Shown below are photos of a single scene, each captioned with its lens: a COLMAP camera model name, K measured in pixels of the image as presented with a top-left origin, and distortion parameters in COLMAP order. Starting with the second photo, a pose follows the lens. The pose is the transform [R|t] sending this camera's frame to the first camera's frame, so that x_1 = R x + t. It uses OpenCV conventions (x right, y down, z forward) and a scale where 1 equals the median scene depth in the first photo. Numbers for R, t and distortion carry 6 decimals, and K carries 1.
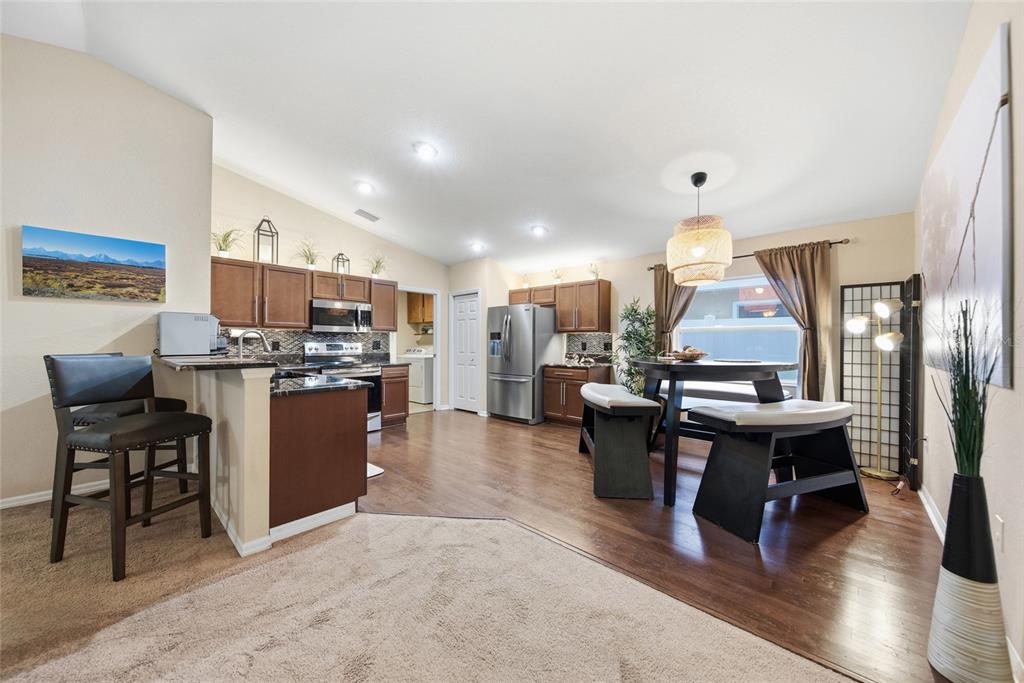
lens RADIAL K [[363.7, 0, 511.0], [0, 363.7, 338.0], [0, 0, 1]] dist [-0.005675, -0.000038]
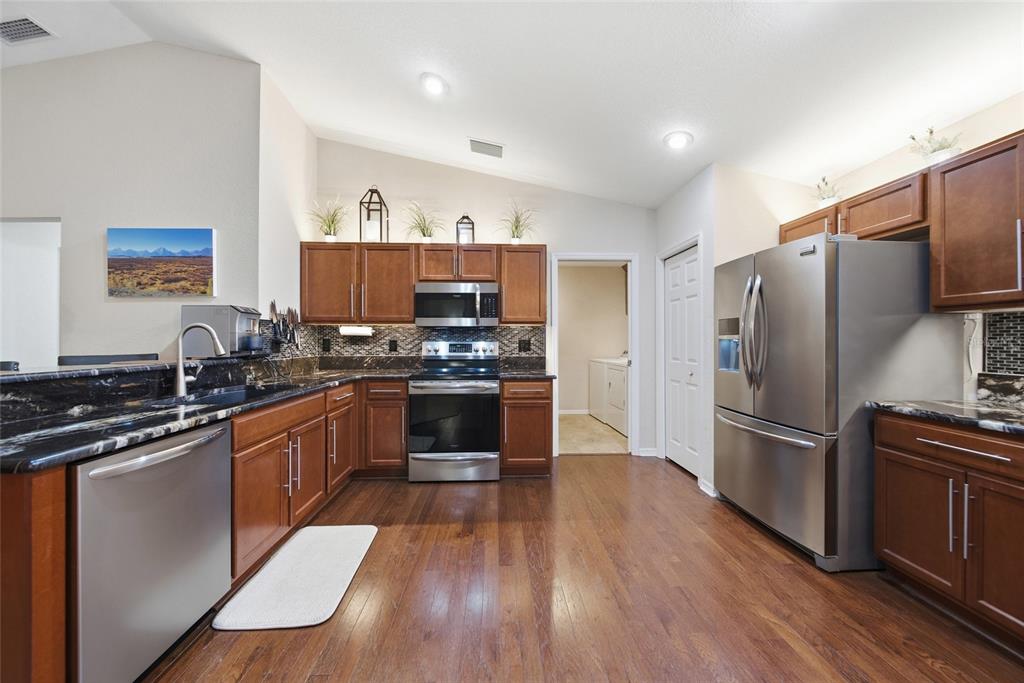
lens RADIAL K [[363.7, 0, 511.0], [0, 363.7, 338.0], [0, 0, 1]] dist [-0.005675, -0.000038]
pose [[0.706391, -0.006070, -0.707796, 0.101439], [0.010070, 0.999948, 0.001474, 0.005776], [0.707750, -0.008169, 0.706416, 0.582375]]
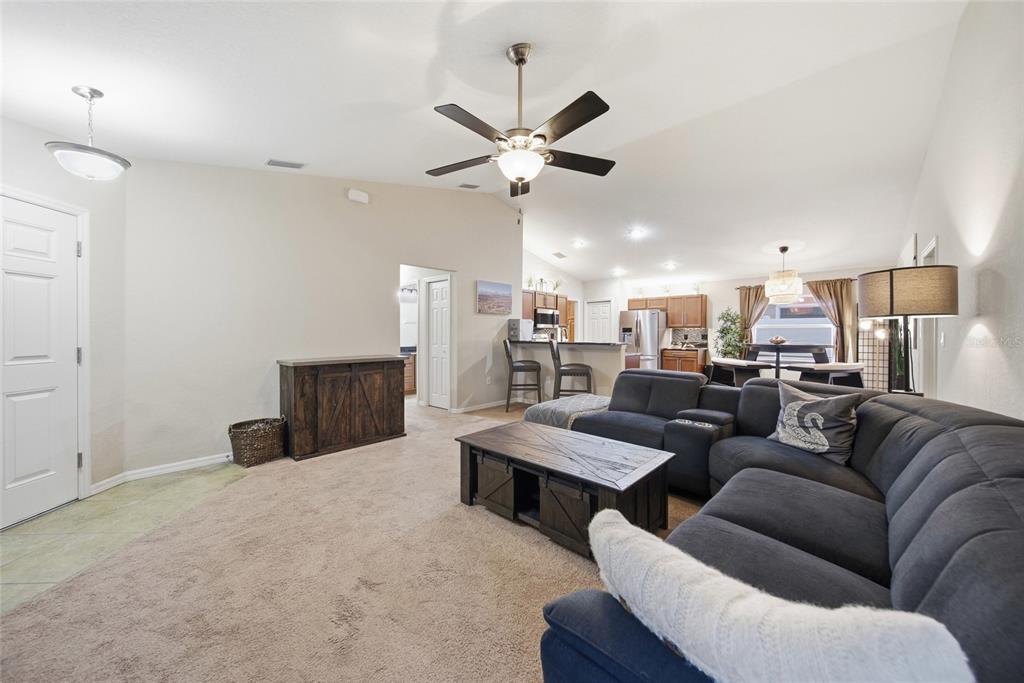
lens RADIAL K [[364.4, 0, 512.1], [0, 364.4, 334.7], [0, 0, 1]] dist [-0.000671, -0.000057]
pose [[0.999974, -0.000616, -0.007224, -0.612970], [0.000710, 0.999915, 0.013032, -0.007747], [0.007215, -0.013037, 0.999889, -0.638948]]
